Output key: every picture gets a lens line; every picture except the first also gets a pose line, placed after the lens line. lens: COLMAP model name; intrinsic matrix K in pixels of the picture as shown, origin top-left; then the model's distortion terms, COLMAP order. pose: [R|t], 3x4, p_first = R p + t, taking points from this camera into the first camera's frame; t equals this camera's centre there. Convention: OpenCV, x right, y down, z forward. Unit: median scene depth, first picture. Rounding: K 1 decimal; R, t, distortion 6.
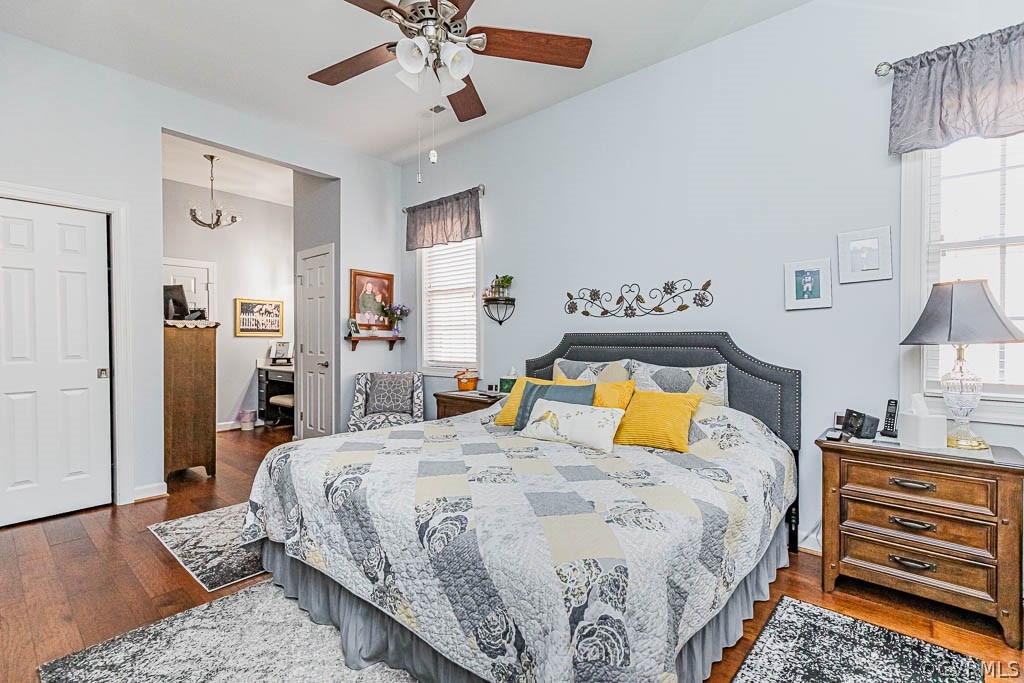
lens RADIAL K [[470.7, 0, 511.2], [0, 470.7, 346.4], [0, 0, 1]] dist [0.008319, -0.002903]
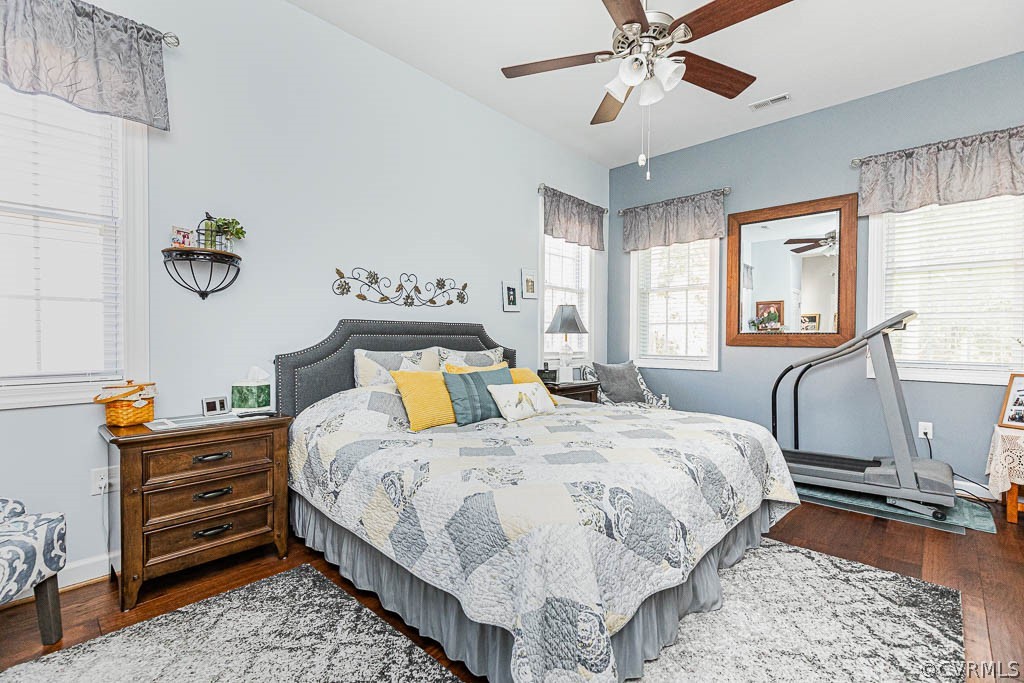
lens RADIAL K [[470.7, 0, 509.7], [0, 470.7, 336.8], [0, 0, 1]] dist [0.008319, -0.002903]
pose [[0.016942, -0.002615, 0.999853, -0.730944], [0.003924, 0.999989, 0.002549, 0.002150], [-0.999849, 0.003880, 0.016952, 0.735641]]
